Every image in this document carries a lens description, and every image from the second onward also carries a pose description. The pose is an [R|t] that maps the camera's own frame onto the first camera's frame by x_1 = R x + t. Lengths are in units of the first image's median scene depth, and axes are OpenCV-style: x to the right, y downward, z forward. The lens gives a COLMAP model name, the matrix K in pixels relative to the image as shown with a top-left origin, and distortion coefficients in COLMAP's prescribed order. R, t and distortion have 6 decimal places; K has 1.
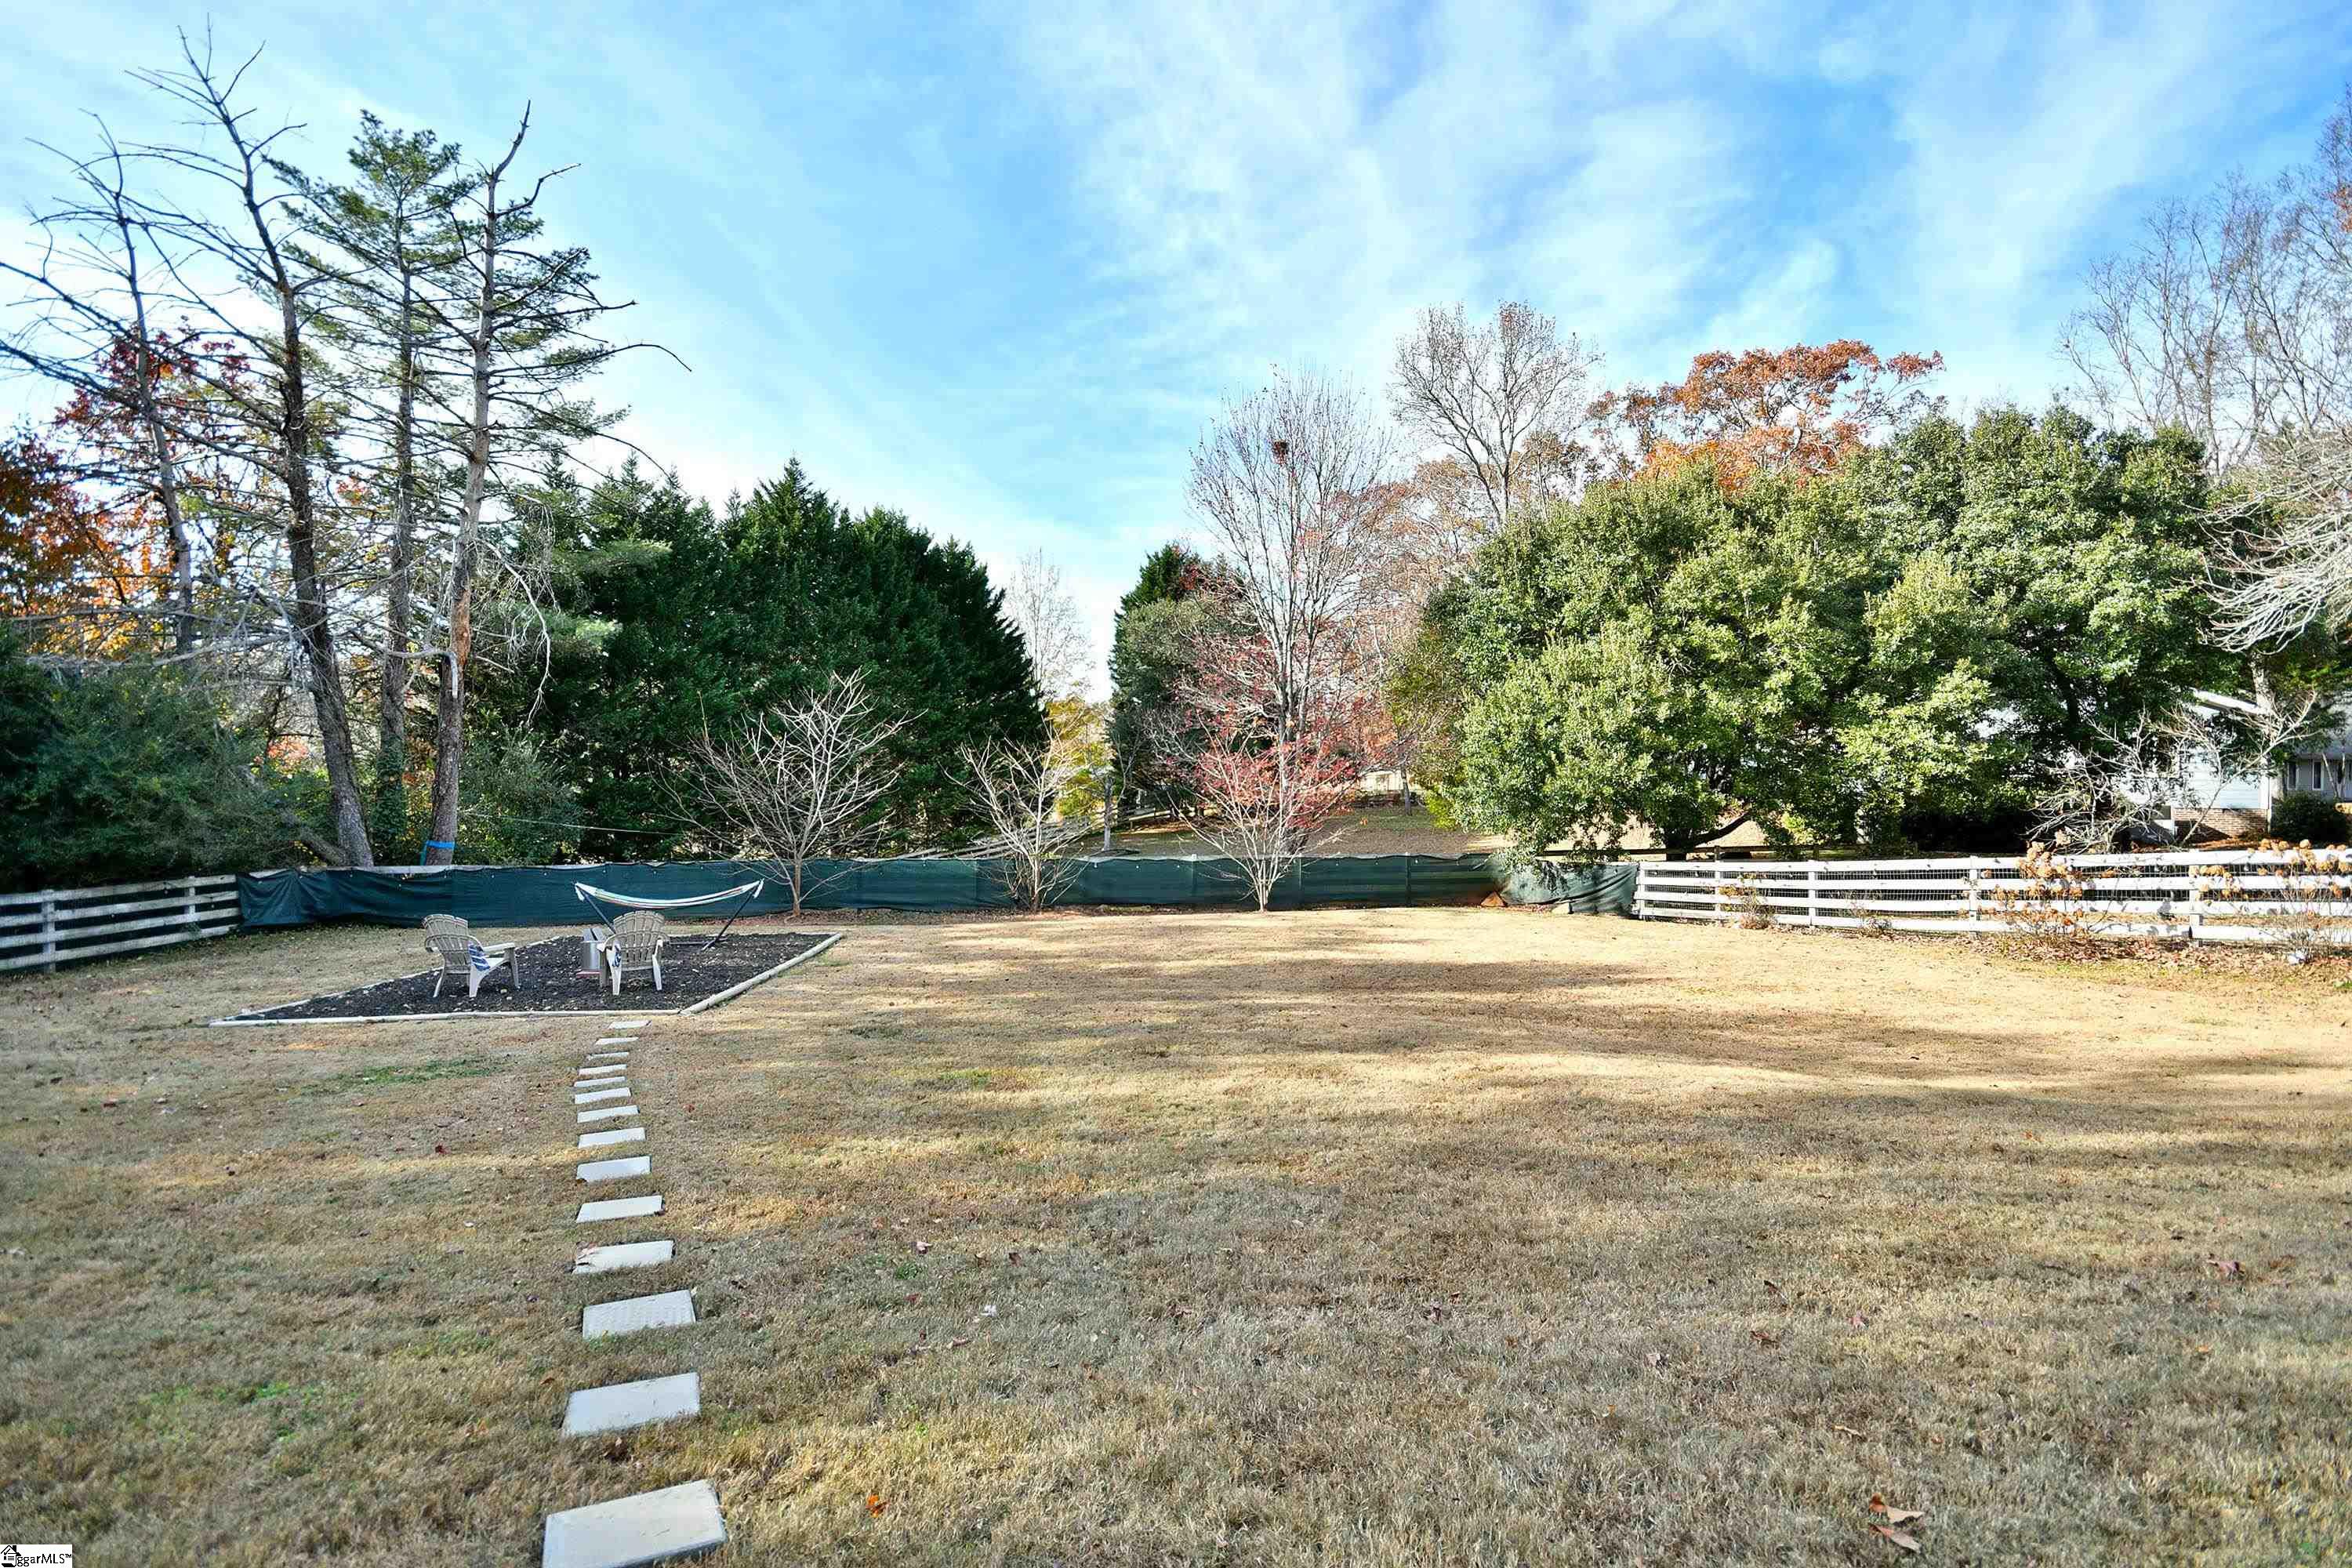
lens RADIAL K [[1003.4, 0, 1176.0], [0, 1003.4, 784.0], [0, 0, 1]] dist [0.002395, -0.000400]
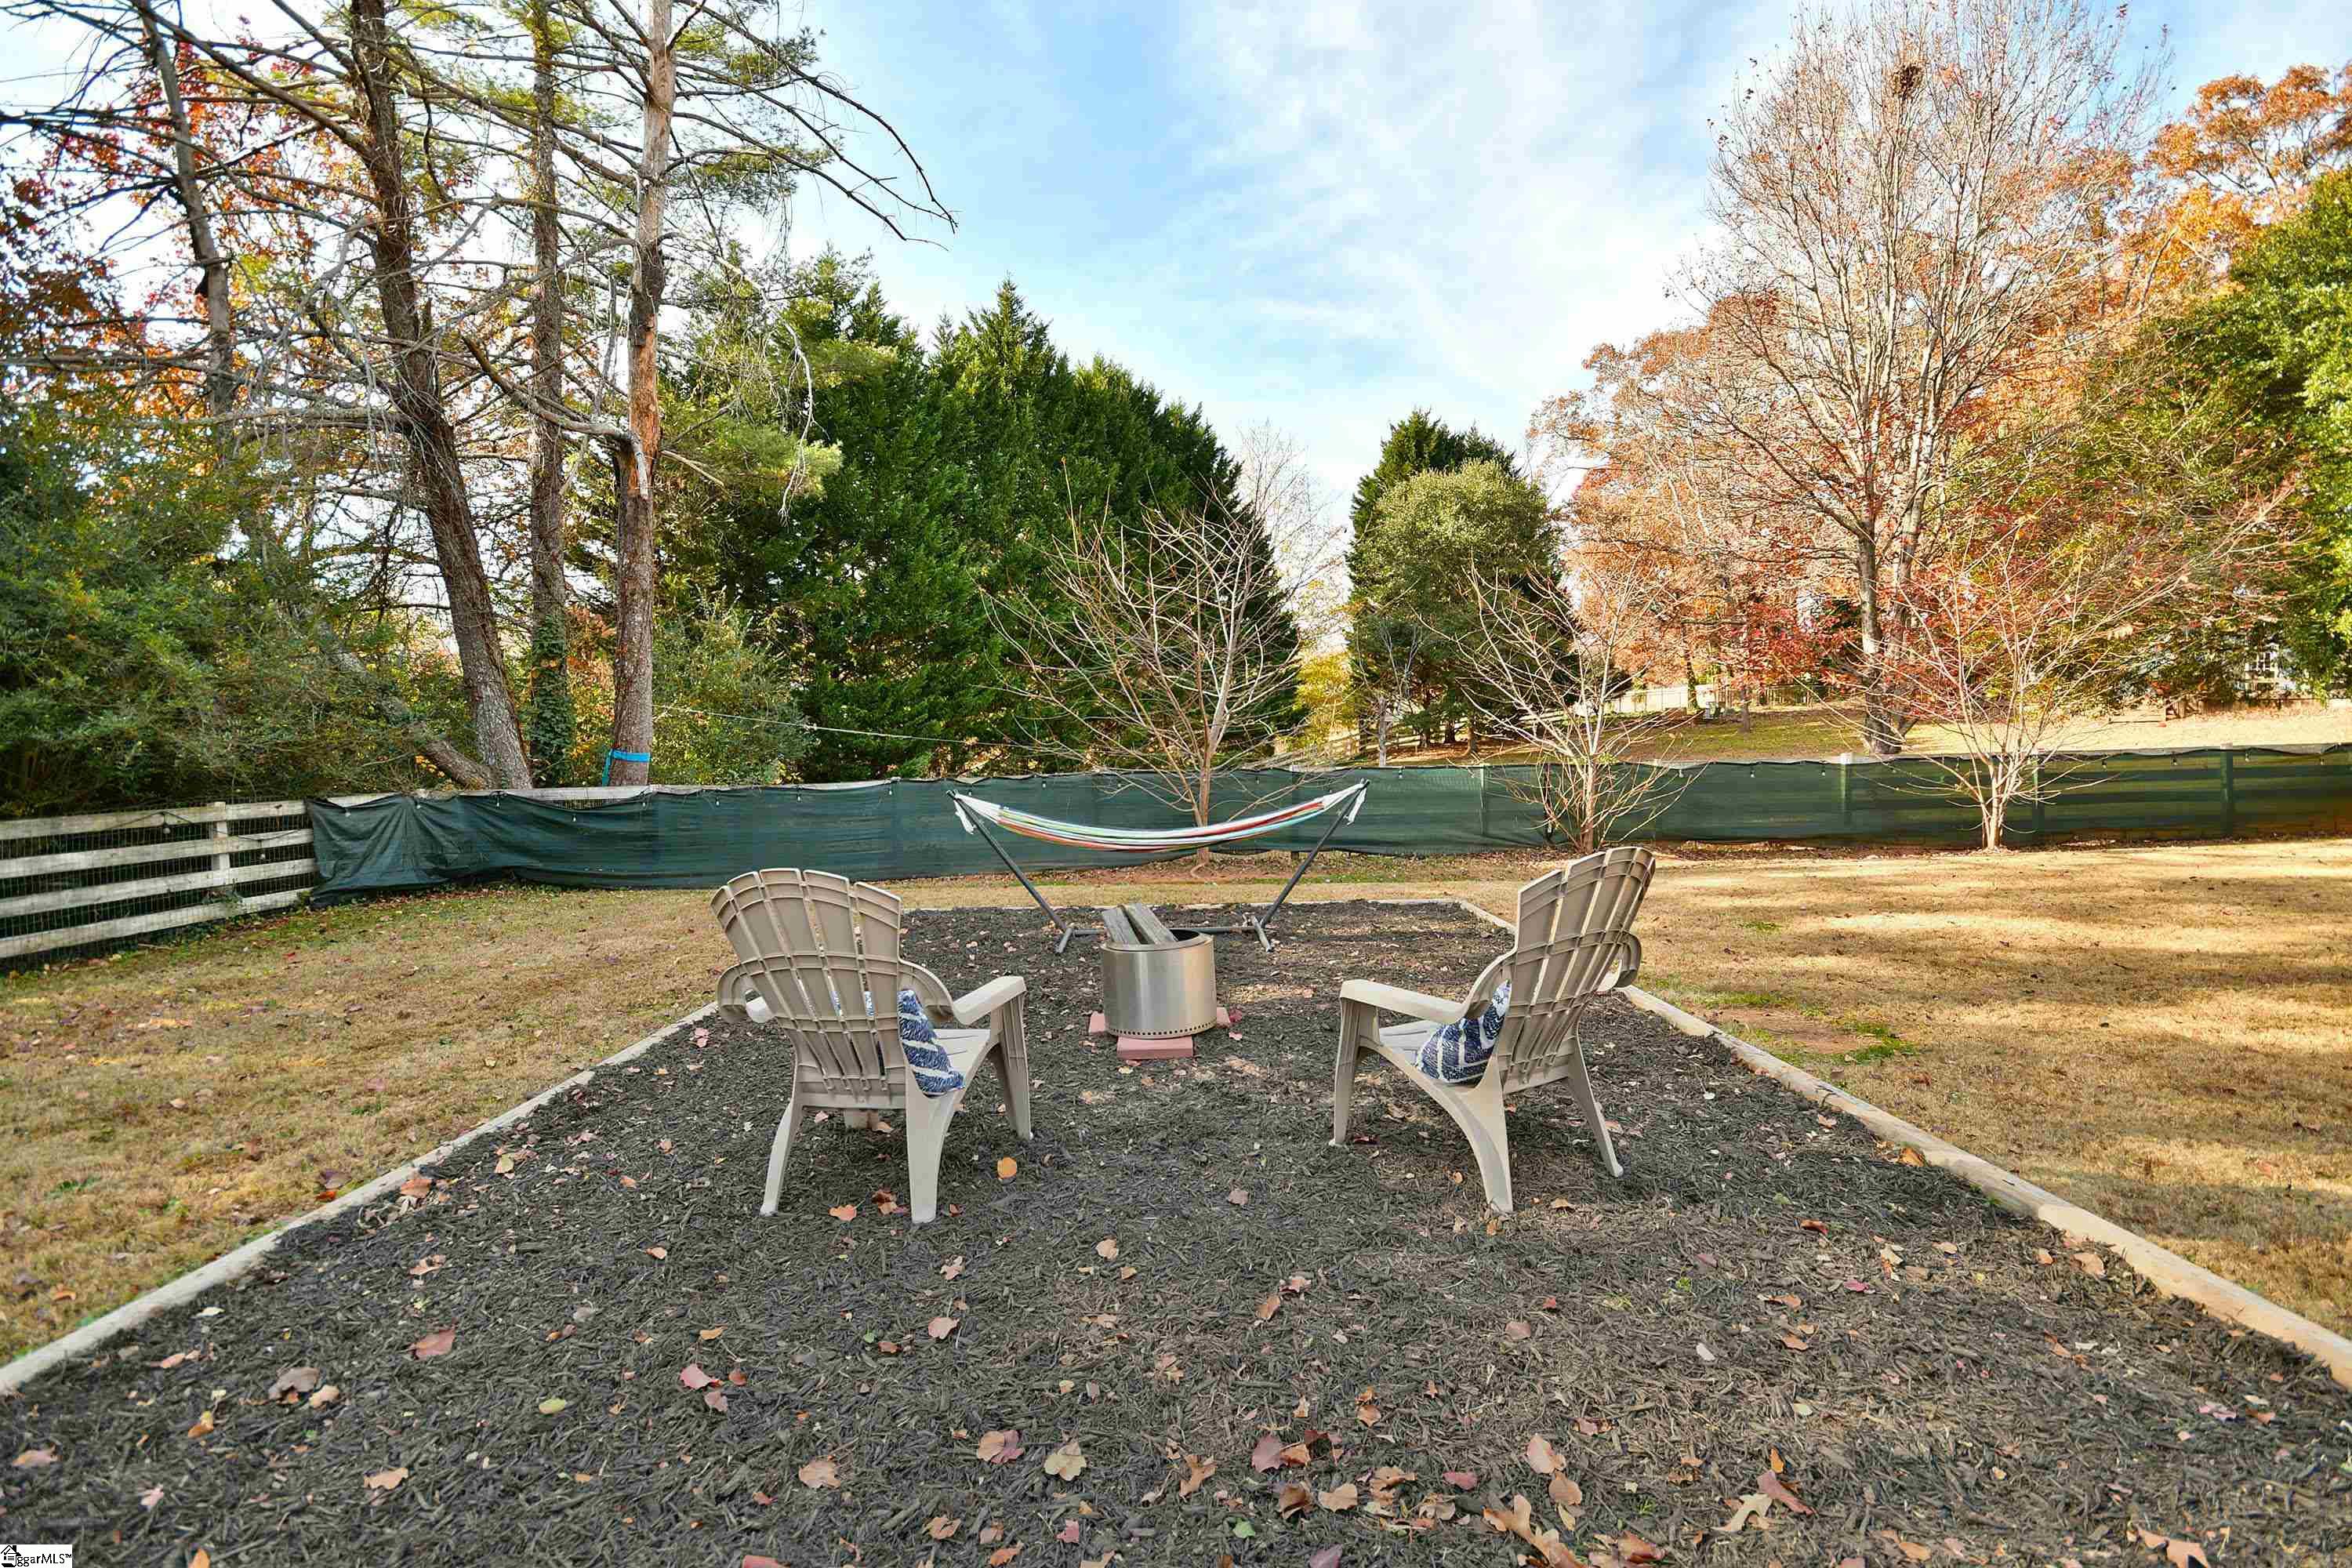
lens RADIAL K [[984.5, 0, 1176.0], [0, 984.5, 784.0], [0, 0, 1]] dist [0.001231, 0.000056]
pose [[0.994935, -0.017462, -0.098992, -0.319401], [0.022557, 0.998465, 0.050585, 0.052012], [0.097956, -0.052562, 0.993802, 0.405078]]
